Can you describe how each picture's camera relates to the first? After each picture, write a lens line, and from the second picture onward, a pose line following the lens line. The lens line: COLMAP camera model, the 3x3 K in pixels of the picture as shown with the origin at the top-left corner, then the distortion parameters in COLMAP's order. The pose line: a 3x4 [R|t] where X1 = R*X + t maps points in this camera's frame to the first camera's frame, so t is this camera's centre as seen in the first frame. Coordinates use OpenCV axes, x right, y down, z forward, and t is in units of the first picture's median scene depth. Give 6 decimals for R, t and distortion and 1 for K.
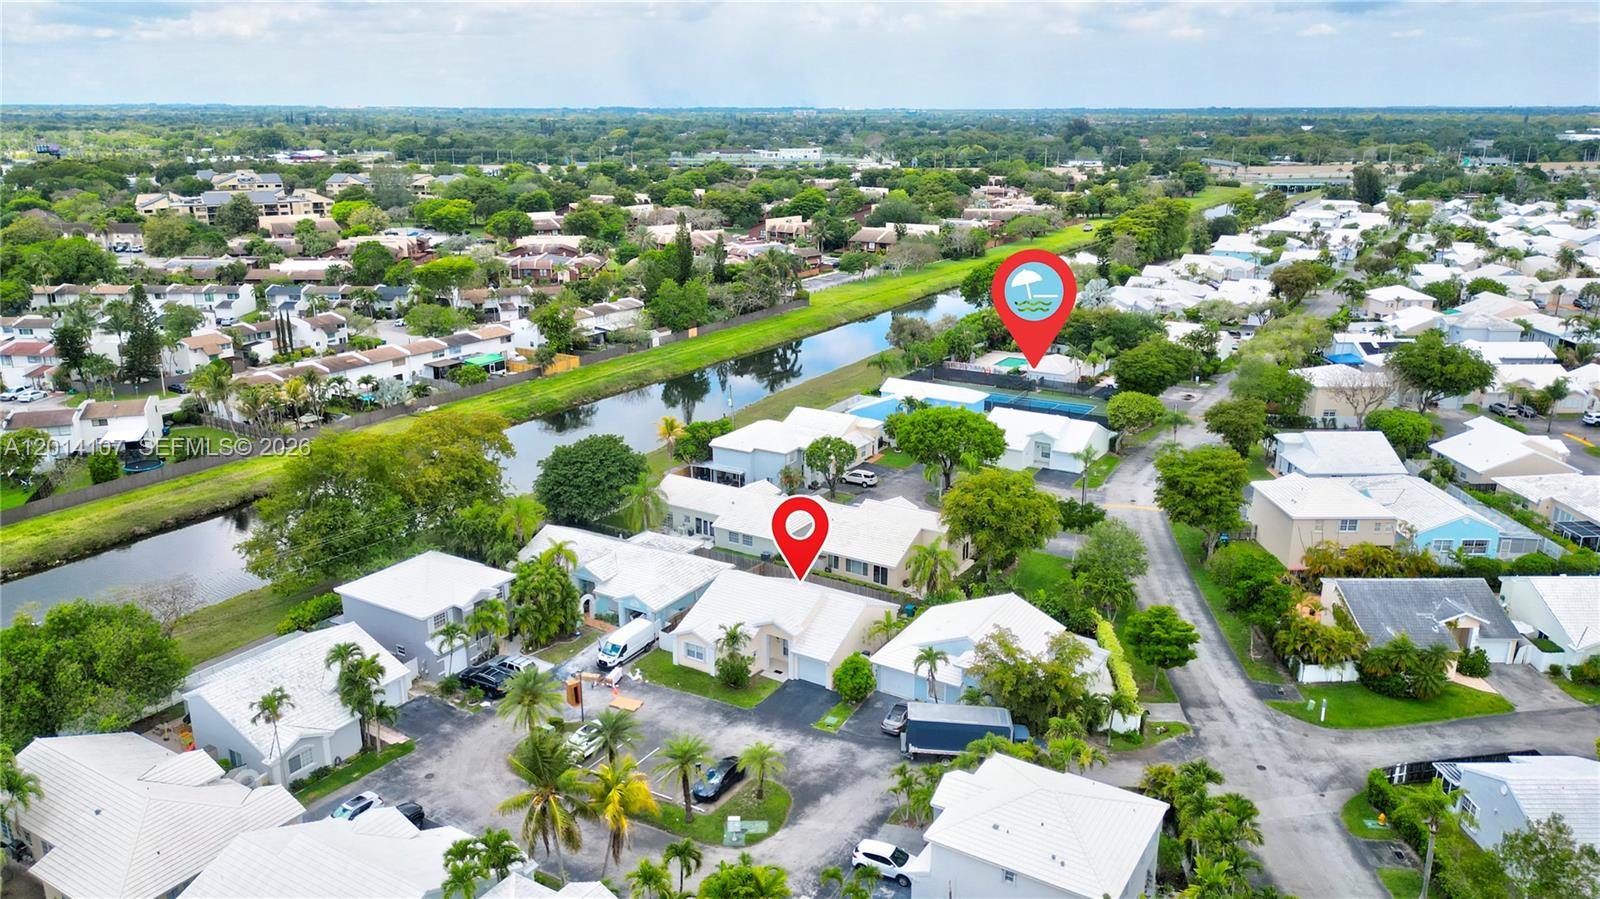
lens RADIAL K [[1149.2, 0, 790.0], [0, 1149.2, 448.5], [0, 0, 1]] dist [0.070989, -0.076368]
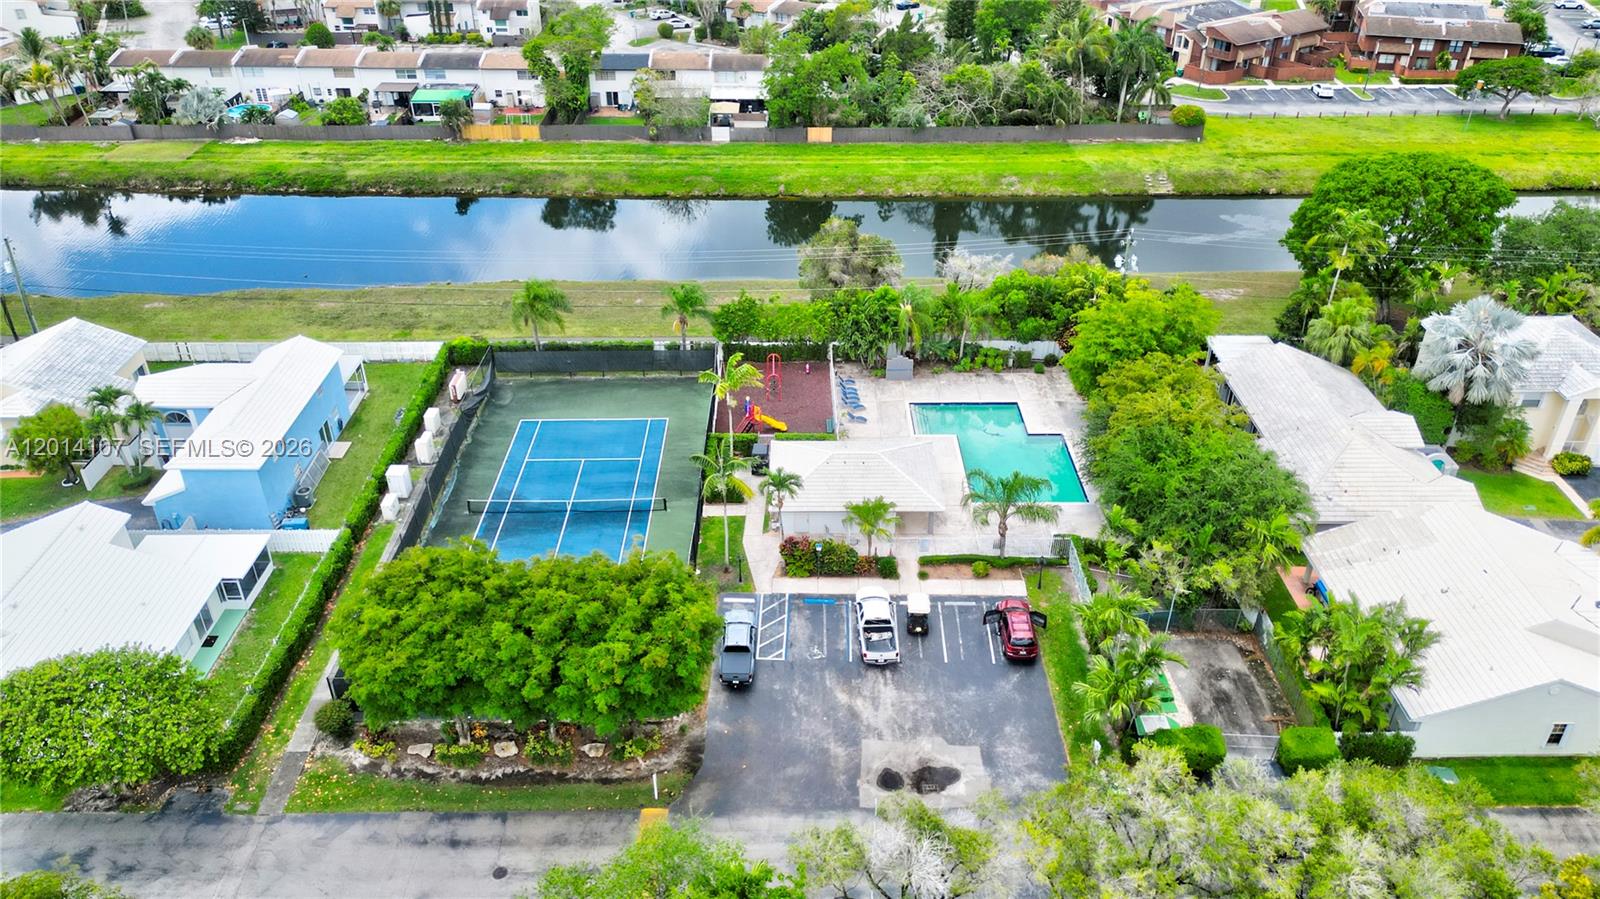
lens RADIAL K [[1149.2, 0, 794.2], [0, 1149.2, 399.8], [0, 0, 1]] dist [0.070989, -0.076368]
pose [[0.544079, 0.427794, -0.721783, 0.465509], [-0.243961, 0.903747, 0.351745, -0.214978], [0.802783, -0.015290, 0.596075, 0.740656]]
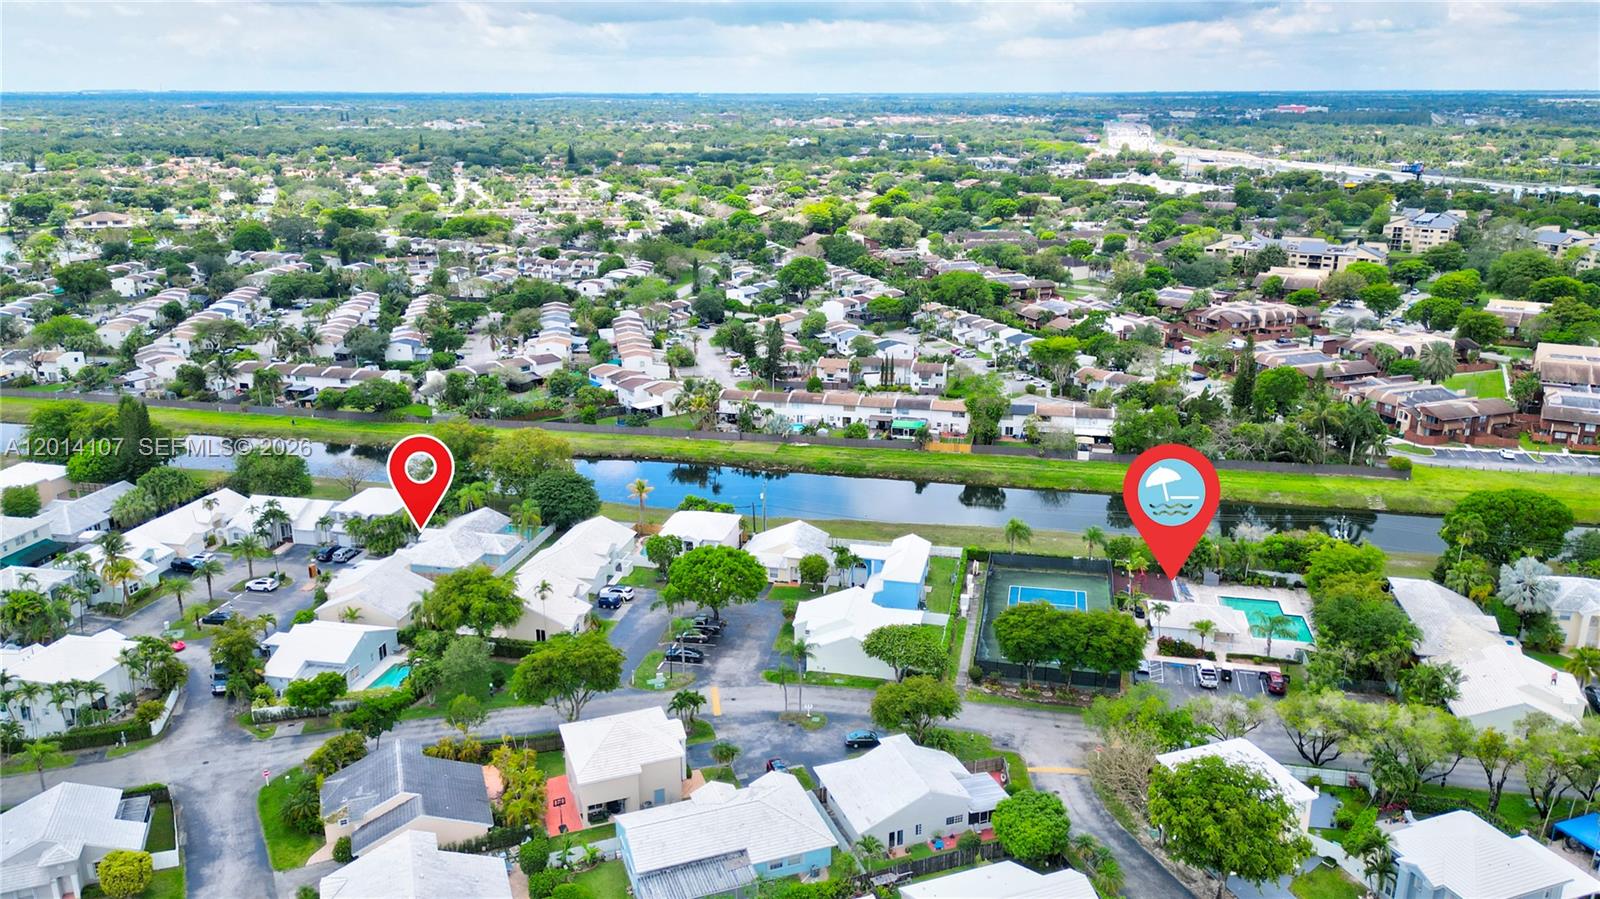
lens RADIAL K [[1149.2, 0, 794.1], [0, 1149.2, 436.9], [0, 0, 1]] dist [0.070989, -0.076368]
pose [[0.343979, 0.265291, -0.900721, 0.787780], [-0.266114, 0.947471, 0.177433, -0.246935], [0.900479, 0.178661, 0.396508, 0.414310]]
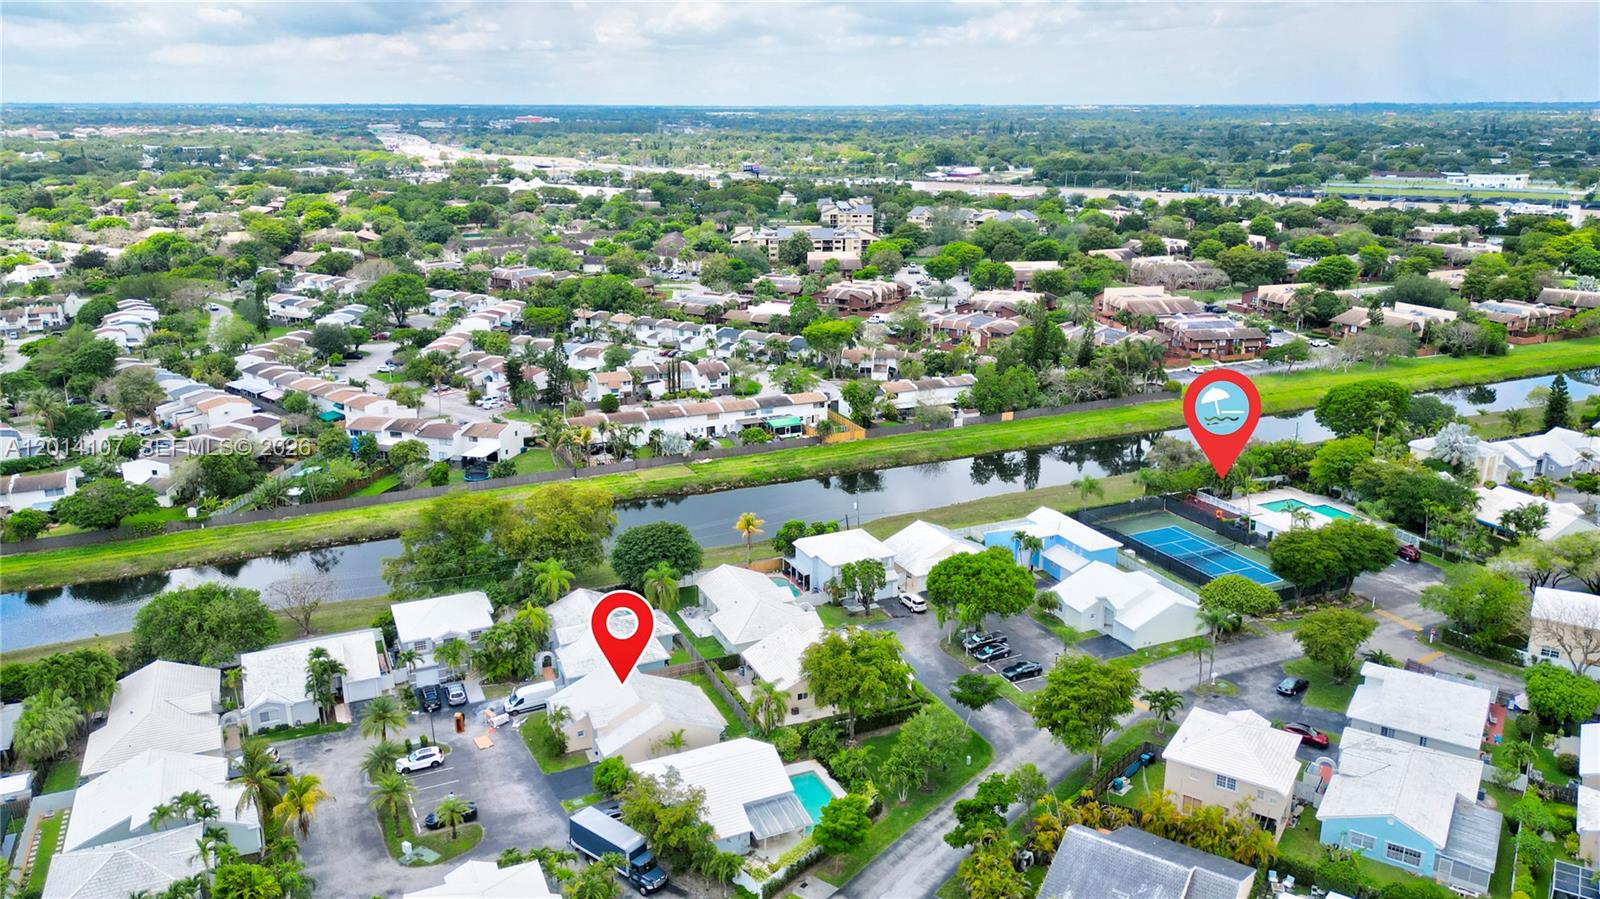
lens RADIAL K [[1149.2, 0, 784.9], [0, 1149.2, 452.7], [0, 0, 1]] dist [0.070989, -0.076368]
pose [[0.829262, 0.158070, -0.536040, 0.365909], [-0.156235, 0.986494, 0.049204, -0.103566], [0.536578, 0.042945, 0.842757, 0.018761]]
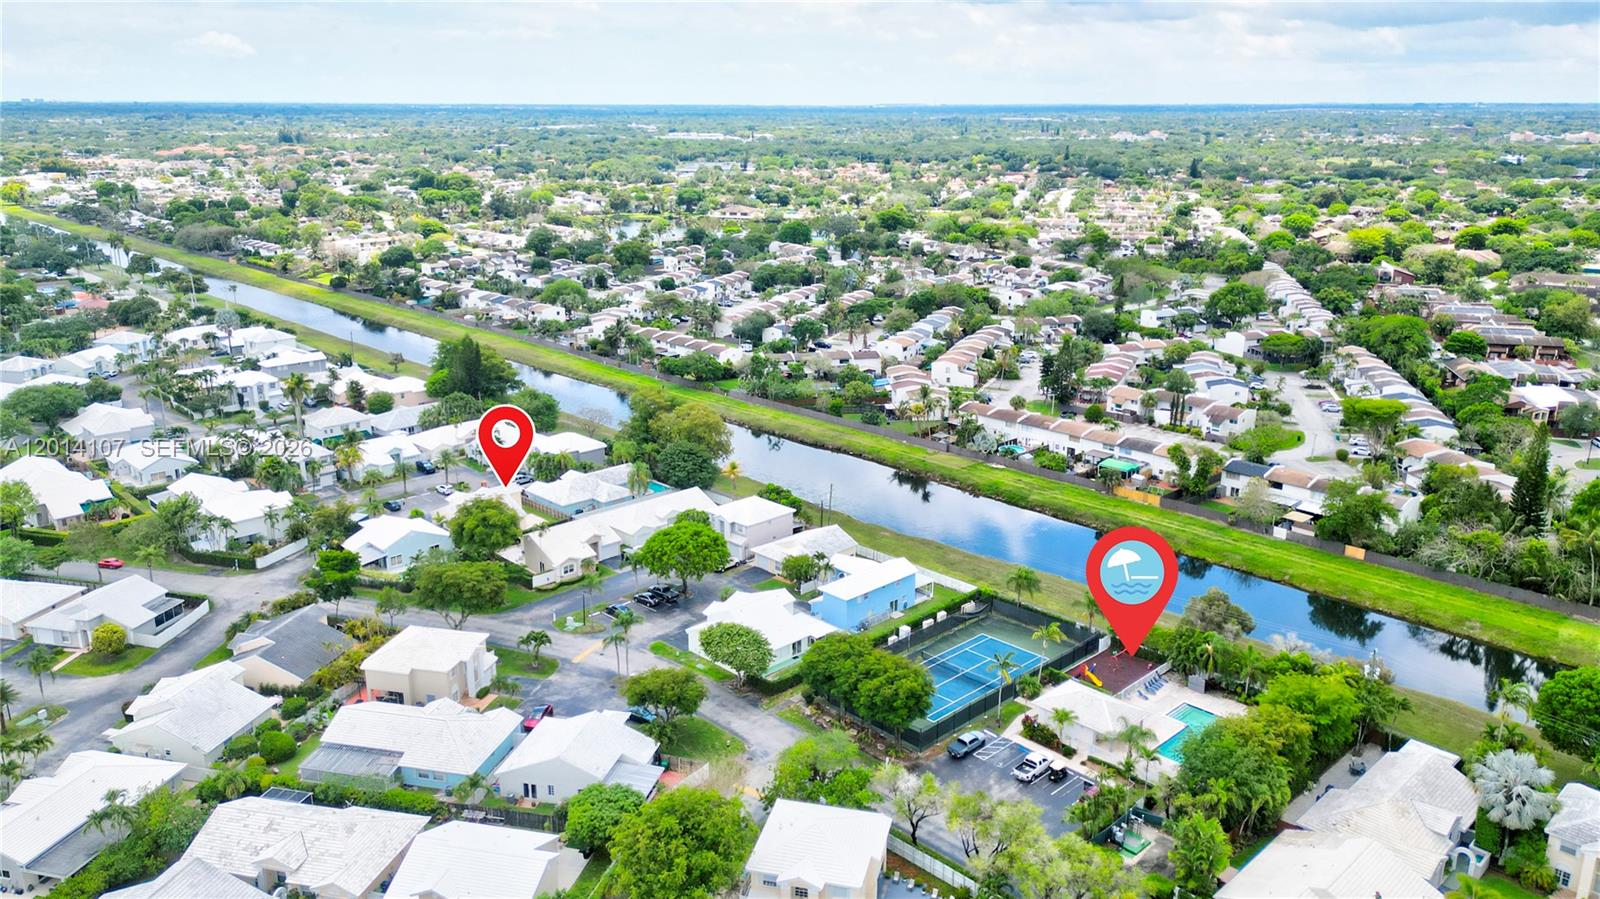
lens RADIAL K [[1149.2, 0, 812.5], [0, 1149.2, 443.2], [0, 0, 1]] dist [0.070989, -0.076368]
pose [[-0.226611, 0.271699, -0.935322, 0.836087], [-0.279962, 0.901608, 0.329735, -0.379483], [0.932882, 0.336576, -0.128249, 0.860816]]
